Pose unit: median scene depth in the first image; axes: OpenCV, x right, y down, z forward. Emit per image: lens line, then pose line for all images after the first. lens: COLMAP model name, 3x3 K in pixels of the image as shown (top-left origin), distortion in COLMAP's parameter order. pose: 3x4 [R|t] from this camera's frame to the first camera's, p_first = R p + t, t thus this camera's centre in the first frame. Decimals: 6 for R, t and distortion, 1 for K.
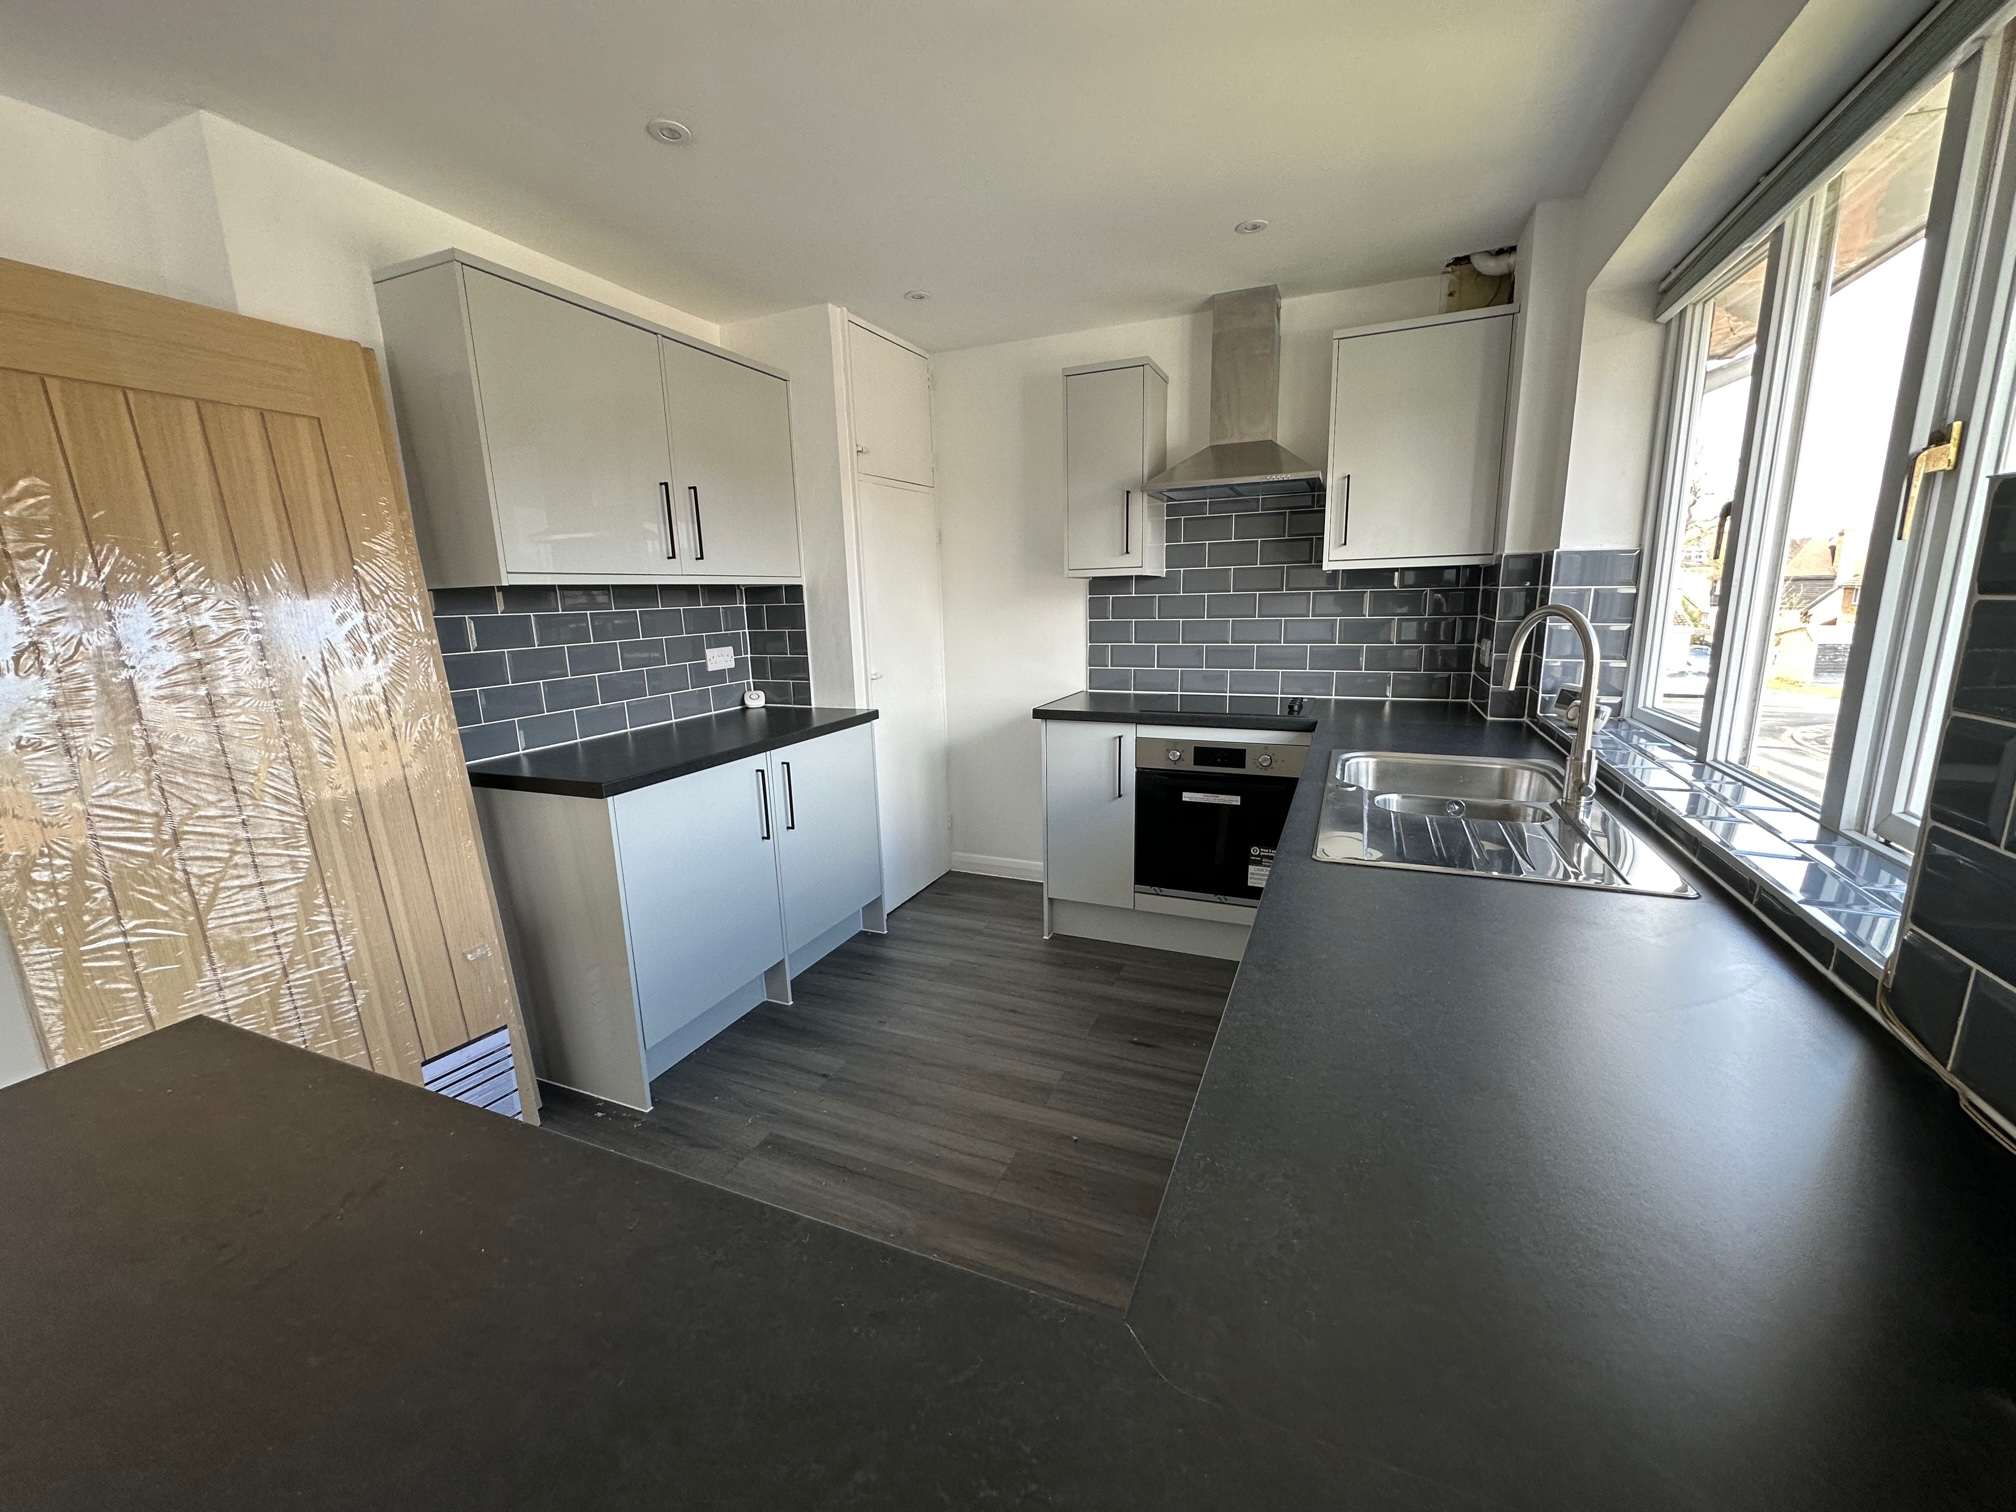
lens RADIAL K [[804.0, 0, 1004.8], [0, 804.0, 753.6], [0, 0, 1]] dist [0.000275, -0.000017]
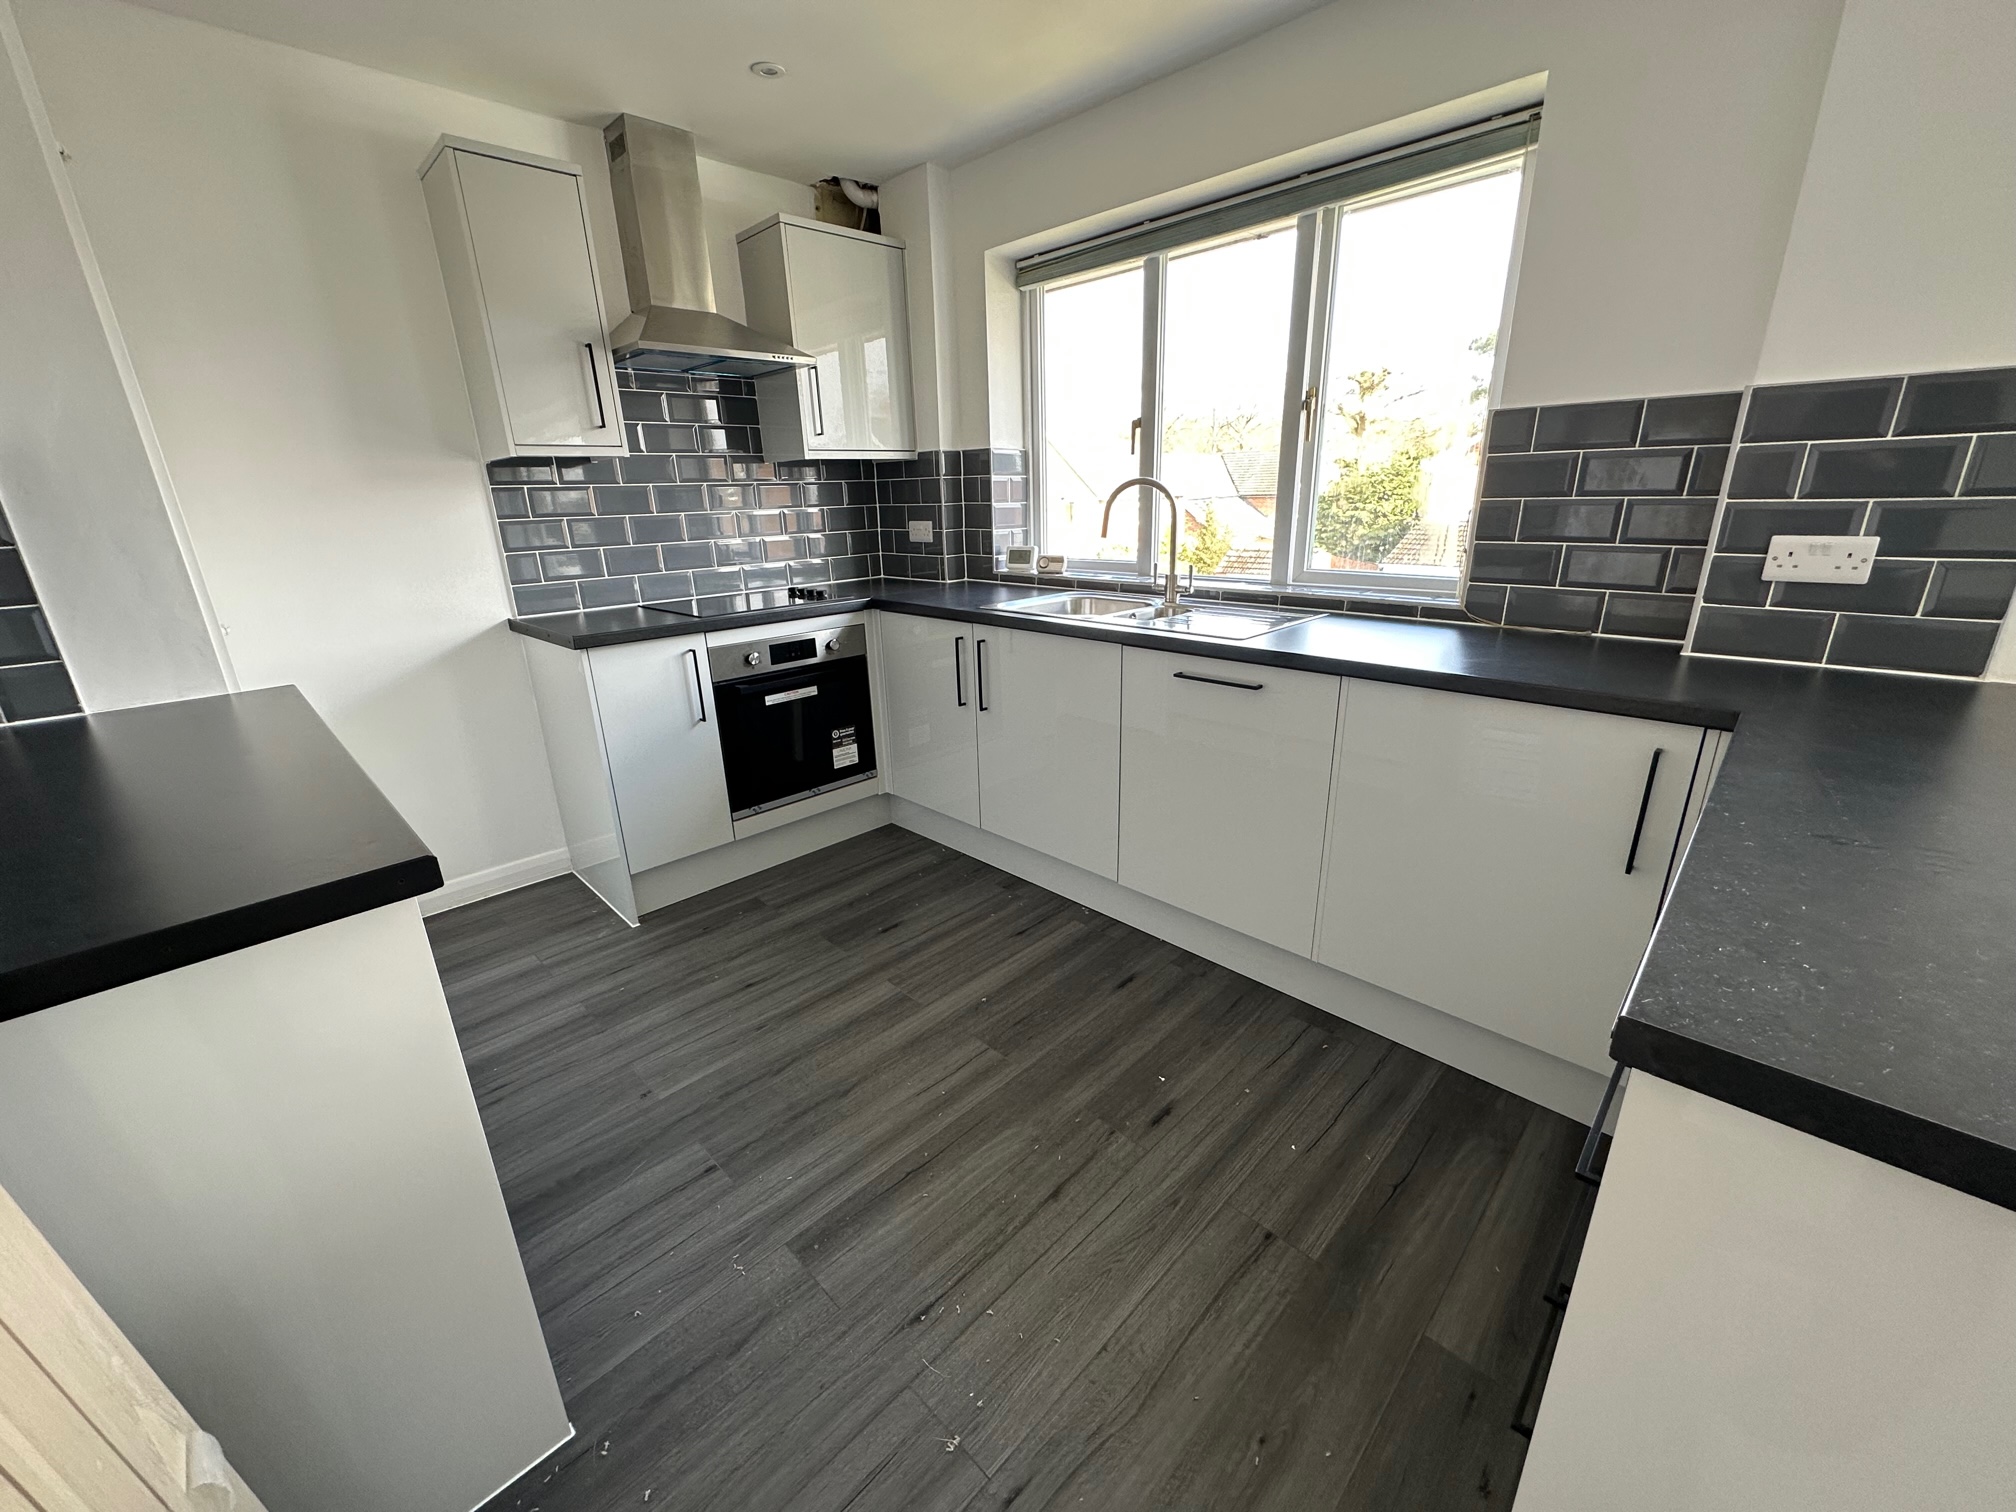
lens RADIAL K [[804.0, 0, 1004.8], [0, 804.0, 753.6], [0, 0, 1]] dist [0.000275, -0.000017]
pose [[0.372643, -0.278097, 0.885324, -0.541365], [0.204129, 0.955236, 0.214138, -0.033730], [-0.905245, 0.100924, 0.412730, 0.374371]]
